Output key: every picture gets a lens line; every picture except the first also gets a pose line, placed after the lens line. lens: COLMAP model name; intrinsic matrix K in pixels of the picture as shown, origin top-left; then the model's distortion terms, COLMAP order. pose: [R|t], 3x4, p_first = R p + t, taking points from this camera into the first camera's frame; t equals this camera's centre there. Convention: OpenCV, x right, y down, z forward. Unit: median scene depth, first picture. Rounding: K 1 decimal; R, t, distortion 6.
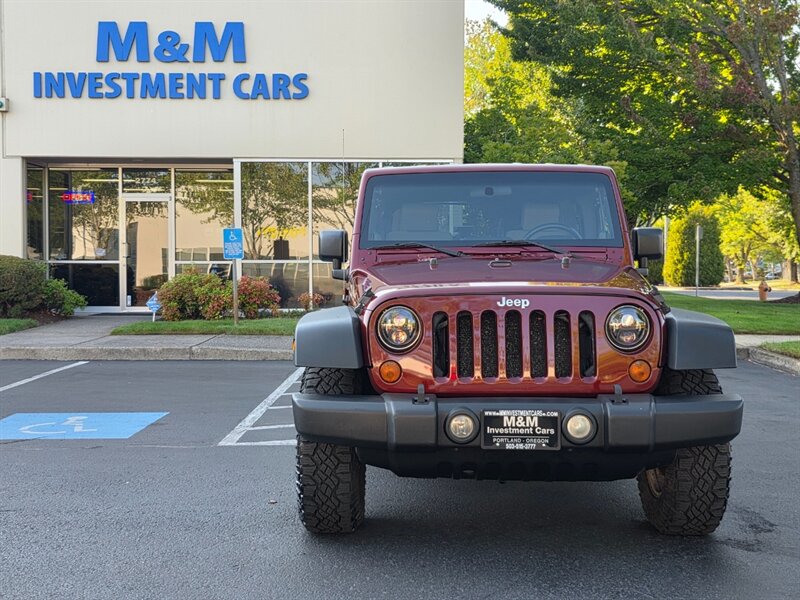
lens RADIAL K [[1245.5, 0, 378.9], [0, 1245.5, 283.8], [0, 0, 1]] dist [0.094749, 0.000000]
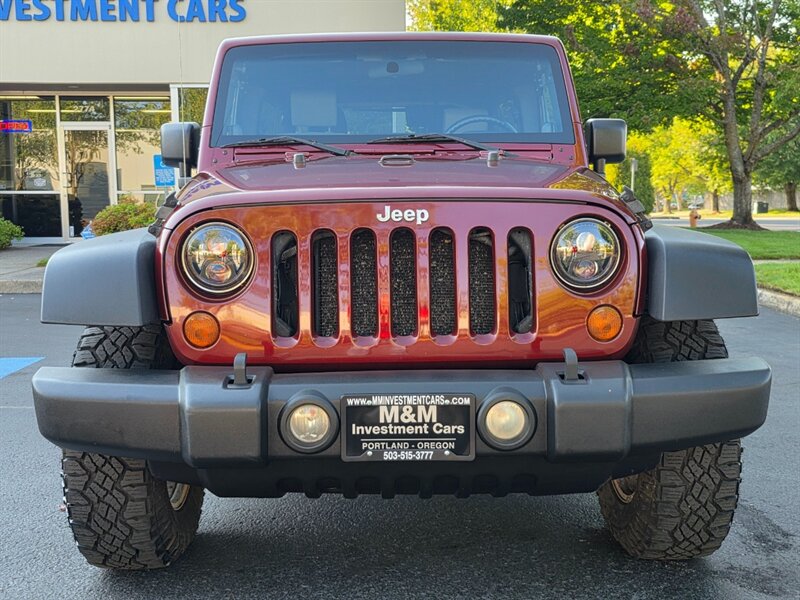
lens RADIAL K [[982.7, 0, 399.8], [0, 982.7, 298.7], [0, 0, 1]] dist [0.064400, 0.000000]
pose [[0.999484, -0.010691, 0.030297, 0.091302], [0.008282, 0.996875, 0.078561, 0.018124], [-0.031042, -0.078269, 0.996449, 0.512714]]
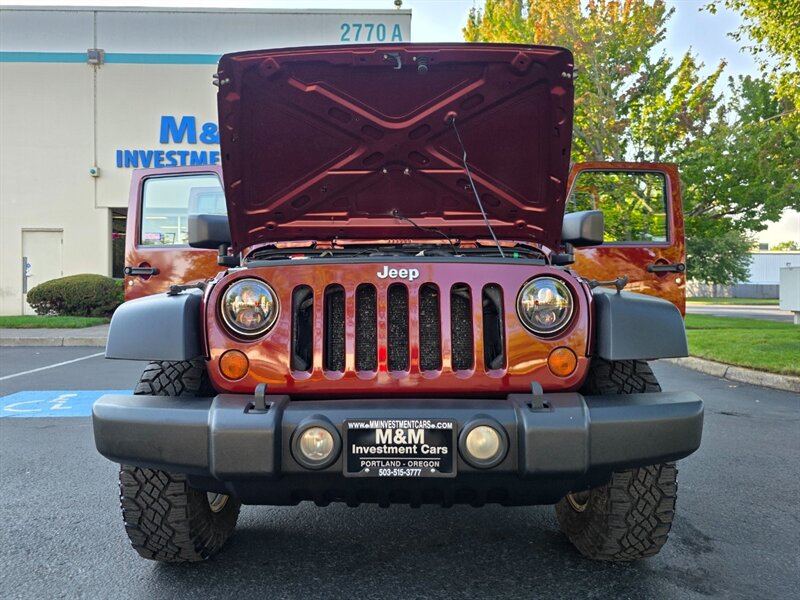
lens RADIAL K [[635.2, 0, 397.6], [0, 635.2, 288.2], [0, 0, 1]] dist [0.054812, -0.034315]
pose [[0.999849, -0.000292, 0.017349, 0.100775], [0.000773, 0.999614, -0.027763, 0.035243], [-0.017334, 0.027772, 0.999464, 0.608623]]
